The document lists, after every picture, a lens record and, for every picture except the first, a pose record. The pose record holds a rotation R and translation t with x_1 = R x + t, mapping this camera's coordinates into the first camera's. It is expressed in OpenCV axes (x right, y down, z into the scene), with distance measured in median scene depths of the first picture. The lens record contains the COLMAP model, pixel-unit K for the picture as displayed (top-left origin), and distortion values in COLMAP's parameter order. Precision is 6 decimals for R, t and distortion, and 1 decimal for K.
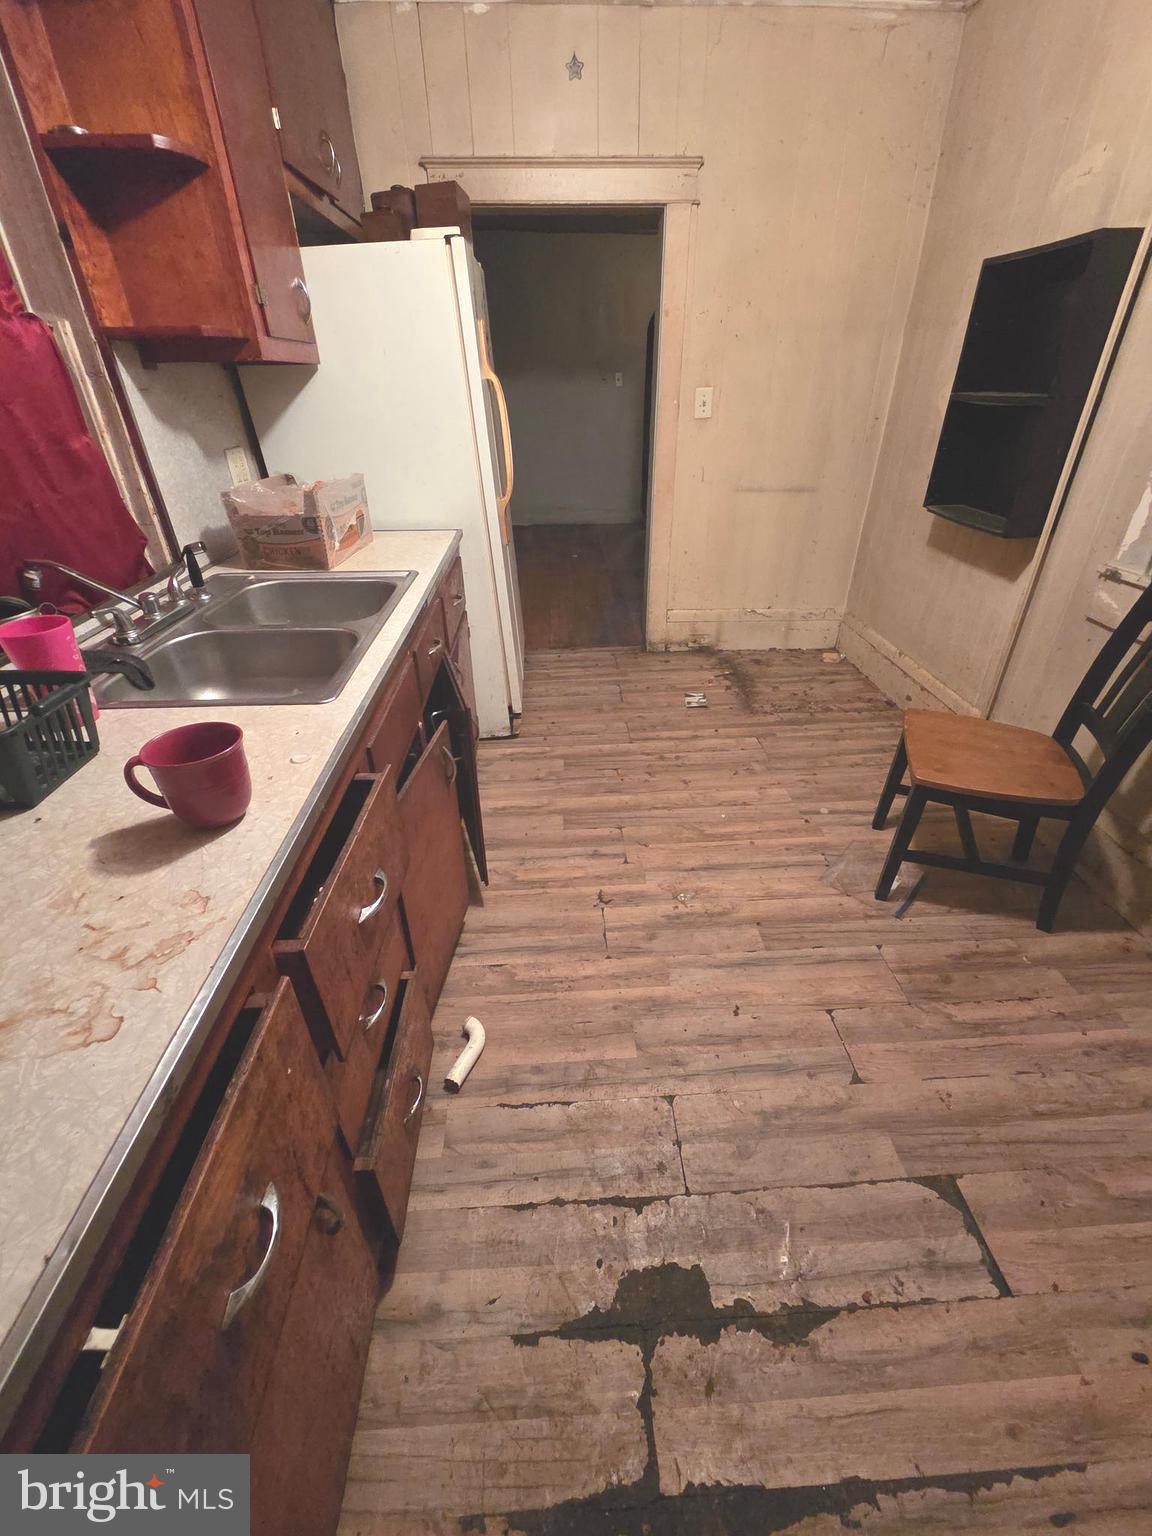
lens RADIAL K [[627.7, 0, 576.9], [0, 627.7, 764.5], [0, 0, 1]] dist [-0.002611, -0.000547]
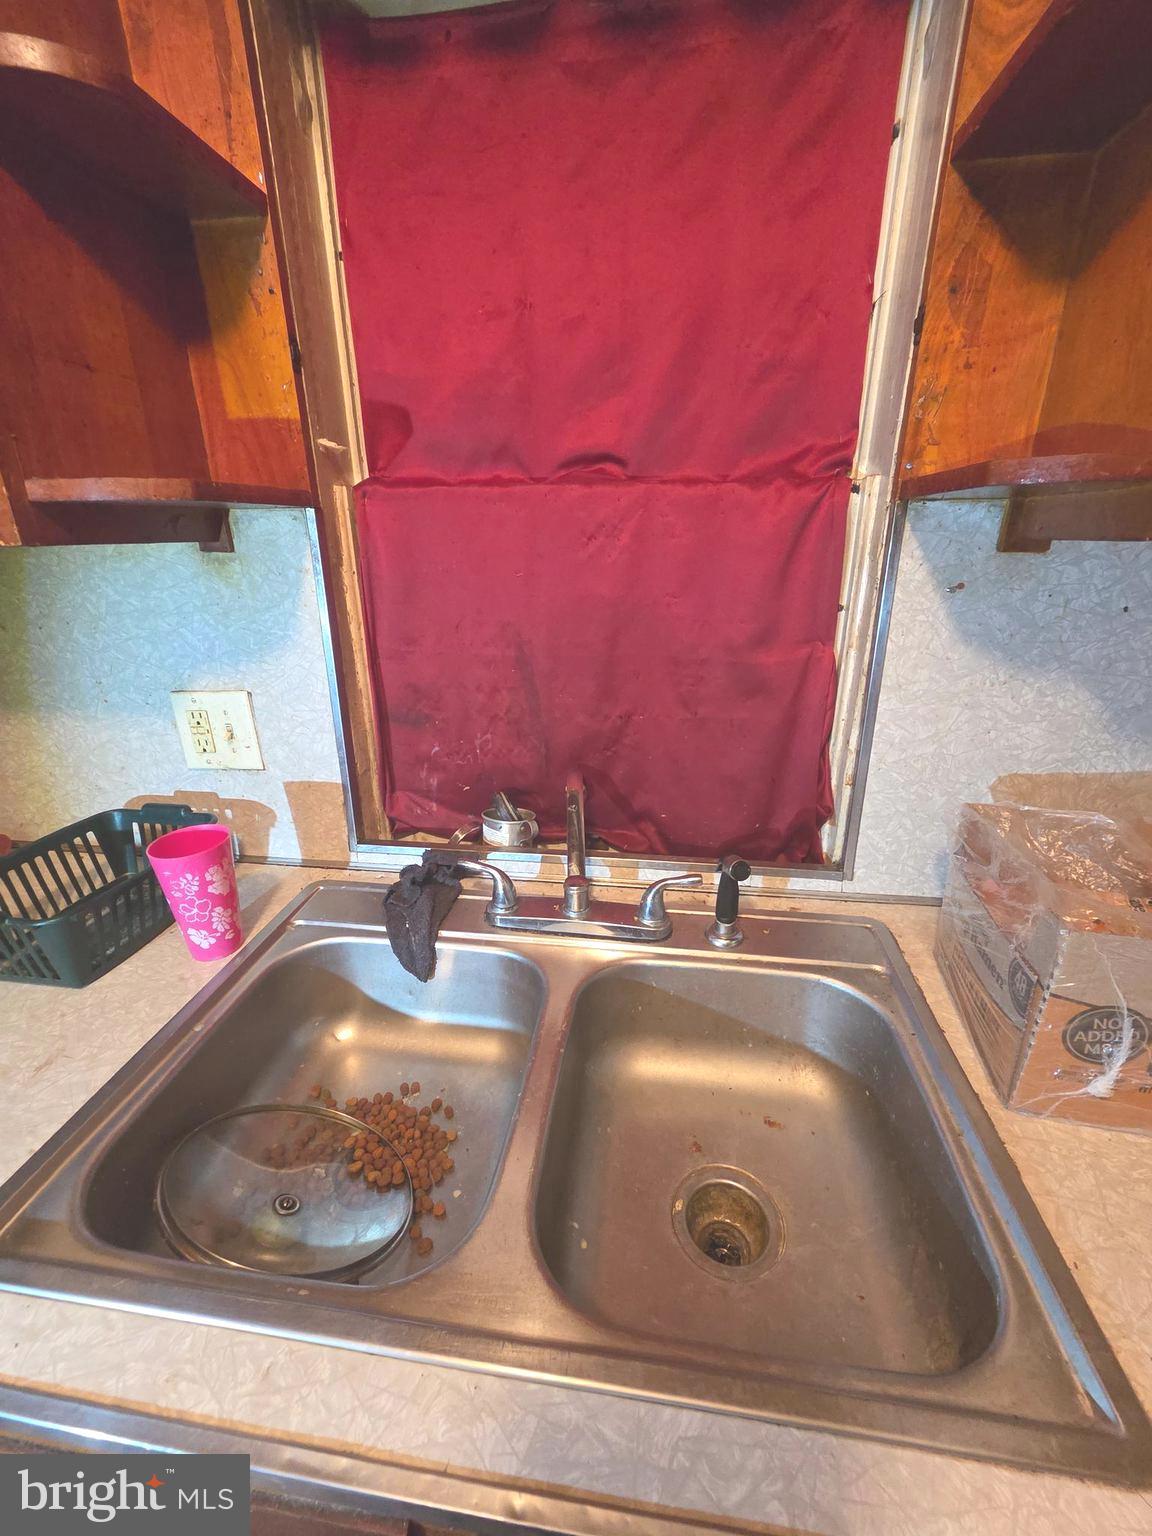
lens RADIAL K [[627.7, 0, 585.5], [0, 627.7, 763.4], [0, 0, 1]] dist [-0.002611, -0.000547]
pose [[-0.169038, 0.347305, -0.922391, -0.142502], [-0.512297, 0.768546, 0.383262, -0.564753], [0.842008, 0.537324, 0.048010, 0.852576]]
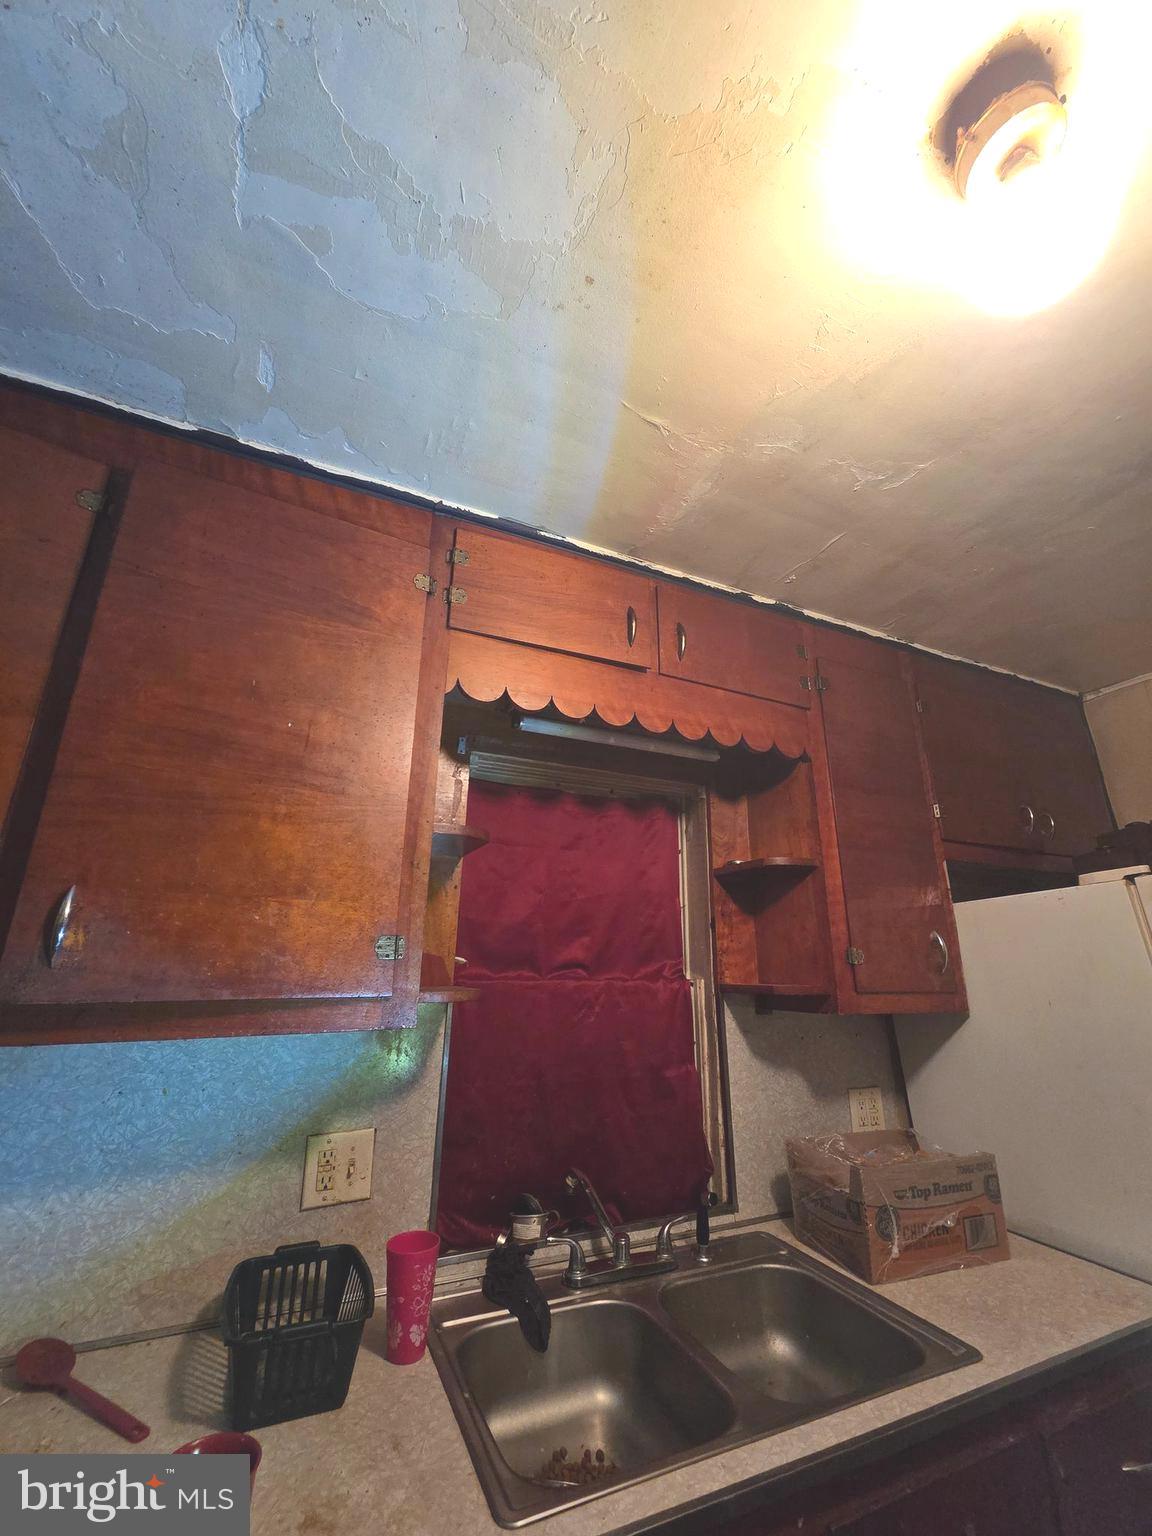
lens RADIAL K [[627.7, 0, 584.6], [0, 627.7, 756.3], [0, 0, 1]] dist [-0.002611, -0.000547]
pose [[0.384903, -0.282350, -0.878708, 0.338224], [-0.495089, 0.740330, -0.454751, -0.328555], [0.778933, 0.610074, 0.145167, 0.331071]]
